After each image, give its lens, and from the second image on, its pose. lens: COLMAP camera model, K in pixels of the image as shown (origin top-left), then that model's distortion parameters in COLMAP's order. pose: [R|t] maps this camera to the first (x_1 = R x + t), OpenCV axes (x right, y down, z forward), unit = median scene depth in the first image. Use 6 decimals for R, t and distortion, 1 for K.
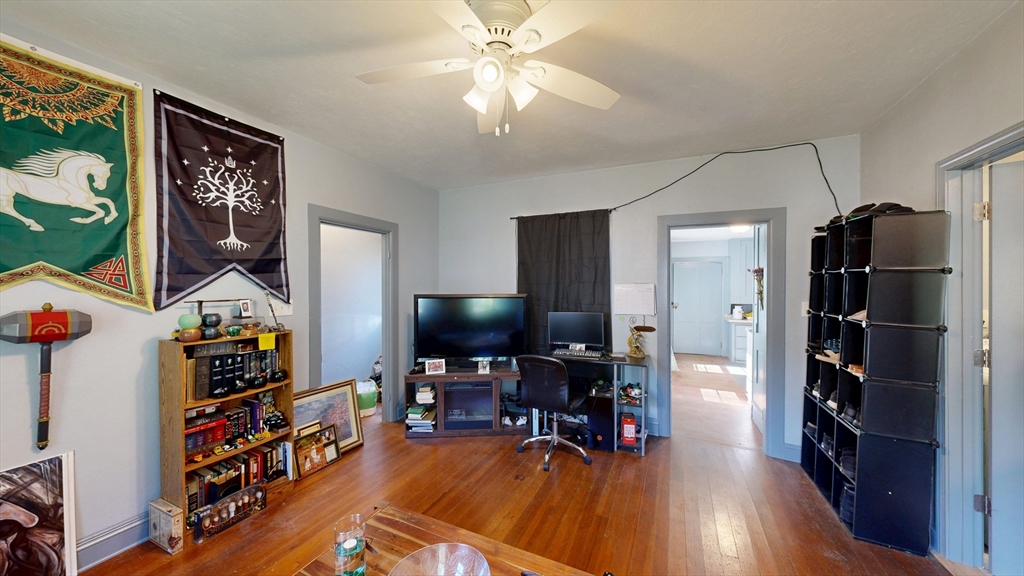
lens RADIAL K [[397.0, 0, 512.0], [0, 397.0, 288.0], [0, 0, 1]] dist [-0.002545, -0.000263]
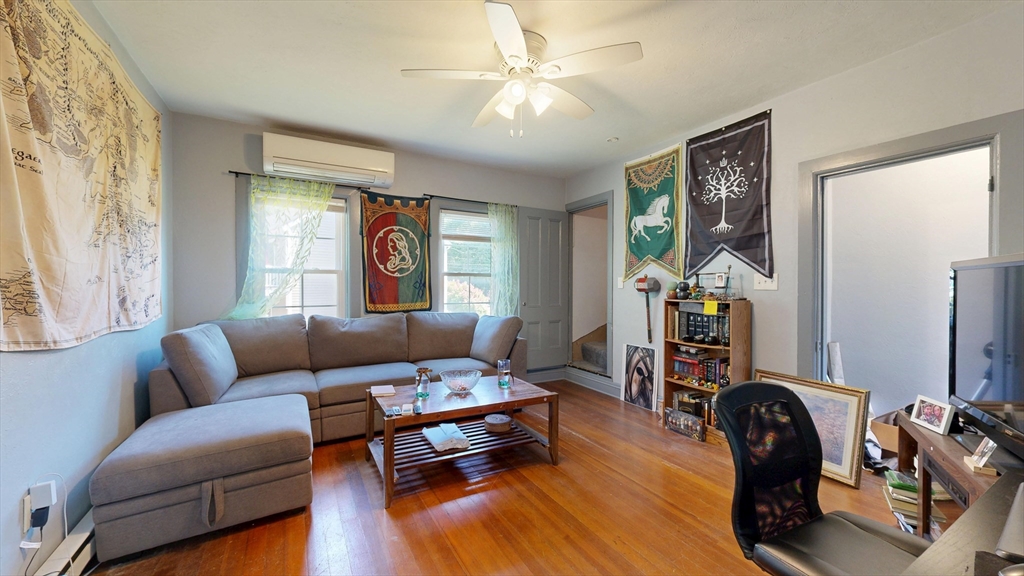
lens RADIAL K [[397.0, 0, 512.0], [0, 397.0, 288.0], [0, 0, 1]] dist [-0.002545, -0.000263]
pose [[-0.629216, 0.009187, -0.777176, 0.683595], [-0.002762, 0.999897, 0.014055, 0.061006], [0.777225, 0.010990, -0.629126, 1.287566]]
